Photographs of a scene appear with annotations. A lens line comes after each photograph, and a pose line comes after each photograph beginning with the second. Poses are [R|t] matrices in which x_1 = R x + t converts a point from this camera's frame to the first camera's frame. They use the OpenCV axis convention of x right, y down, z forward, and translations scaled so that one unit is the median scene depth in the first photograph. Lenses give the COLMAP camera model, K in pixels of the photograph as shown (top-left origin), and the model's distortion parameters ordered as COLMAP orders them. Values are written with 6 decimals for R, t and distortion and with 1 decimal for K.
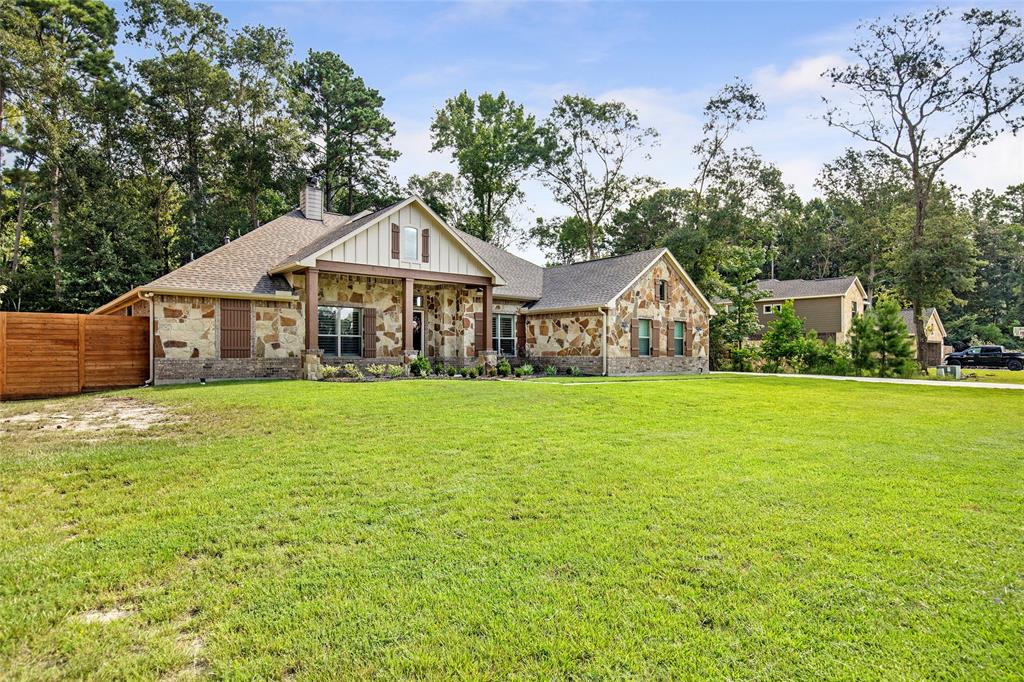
lens RADIAL K [[588.8, 0, 512.6], [0, 588.8, 344.1], [0, 0, 1]] dist [-0.000576, -0.000017]
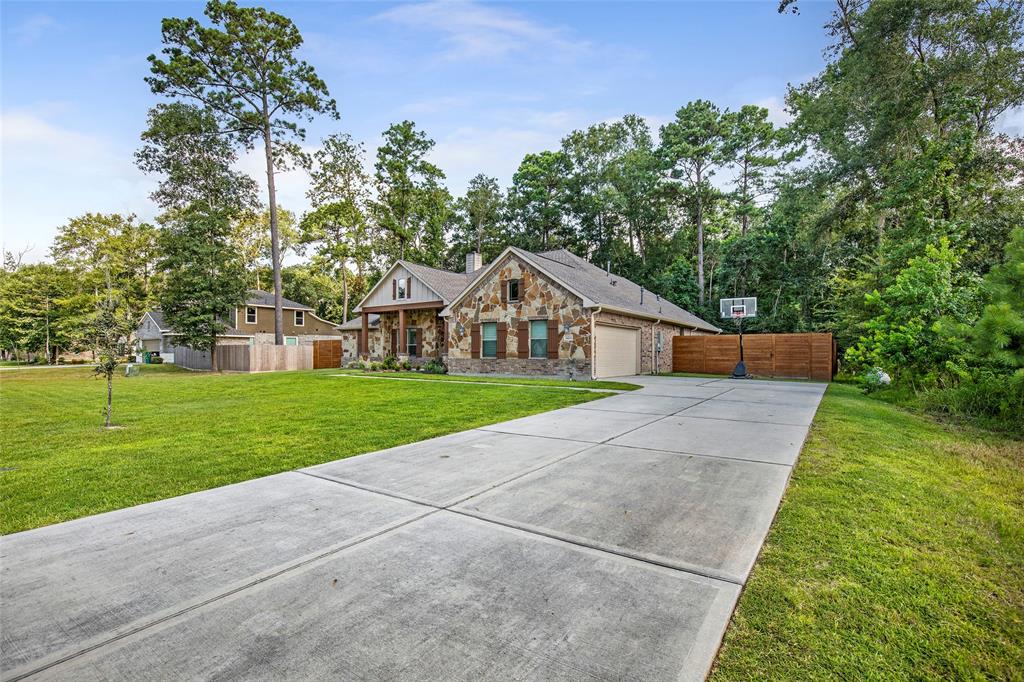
lens RADIAL K [[474.9, 0, 512.1], [0, 474.9, 347.1], [0, 0, 1]] dist [0.013860, -0.002527]
pose [[0.265001, -0.014254, -0.964143, 1.044710], [0.014989, 0.999831, -0.010661, 0.011181], [0.964132, -0.011626, 0.265170, 0.820259]]
